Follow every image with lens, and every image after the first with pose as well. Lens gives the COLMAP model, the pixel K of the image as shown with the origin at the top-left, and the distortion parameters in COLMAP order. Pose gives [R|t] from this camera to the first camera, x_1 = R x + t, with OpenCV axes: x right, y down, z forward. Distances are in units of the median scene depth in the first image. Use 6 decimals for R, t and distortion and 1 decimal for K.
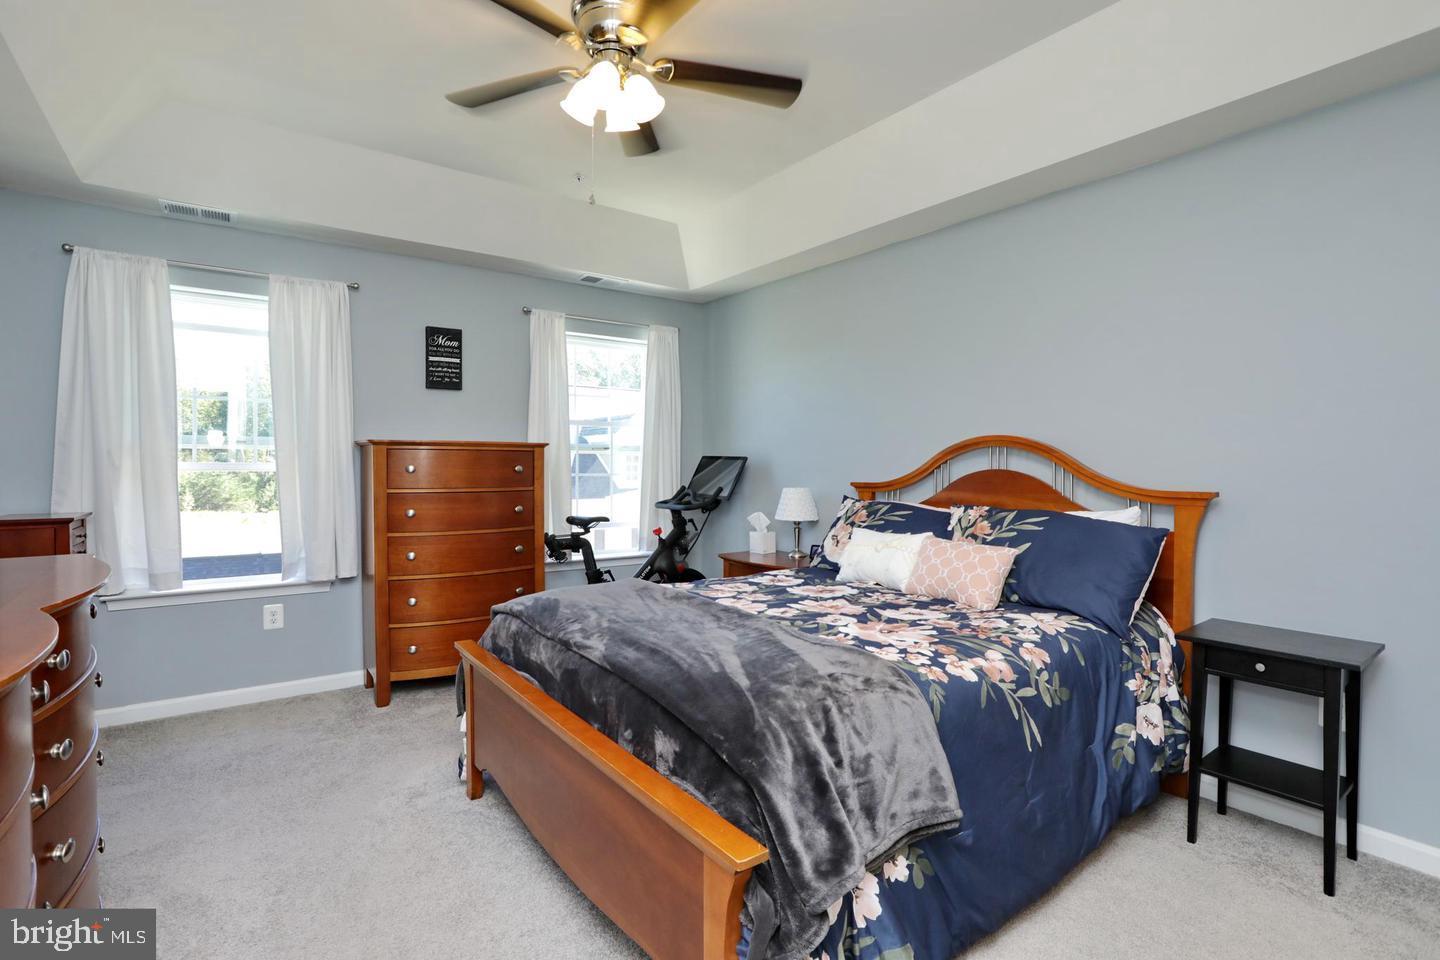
lens RADIAL K [[697.9, 0, 719.1], [0, 697.9, 475.3], [0, 0, 1]] dist [-0.003501, -0.000518]
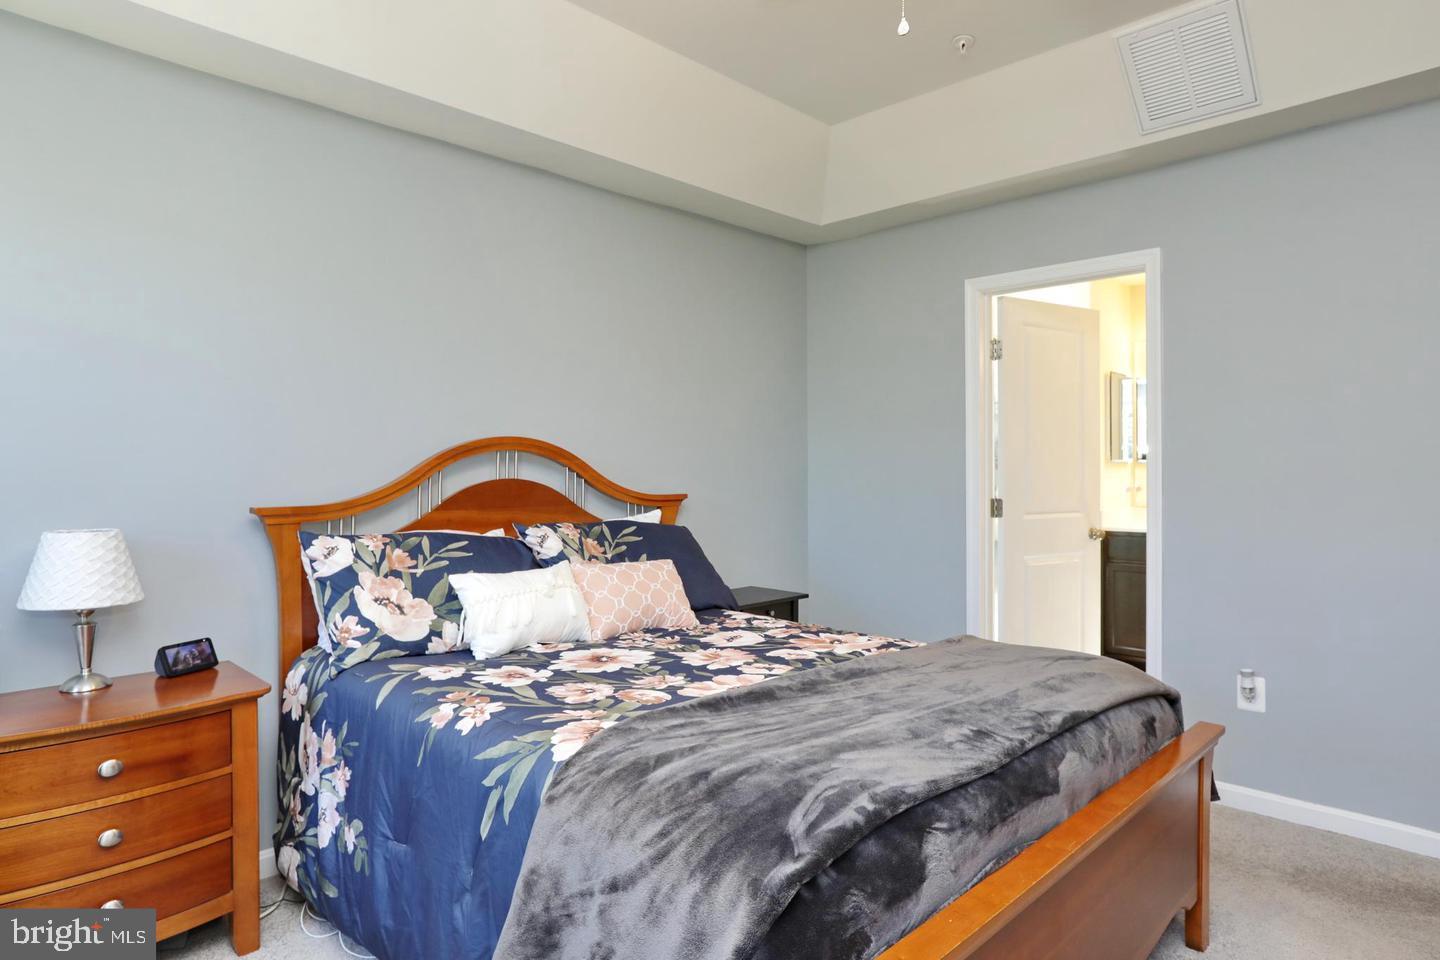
lens RADIAL K [[855.7, 0, 720.0], [0, 855.7, 480.1], [0, 0, 1]] dist [-0.000435, -0.000287]
pose [[-0.160938, -0.022027, 0.986719, -0.591643], [0.018376, 0.999511, 0.025310, -0.025703], [-0.986793, 0.022206, -0.160455, 0.864361]]
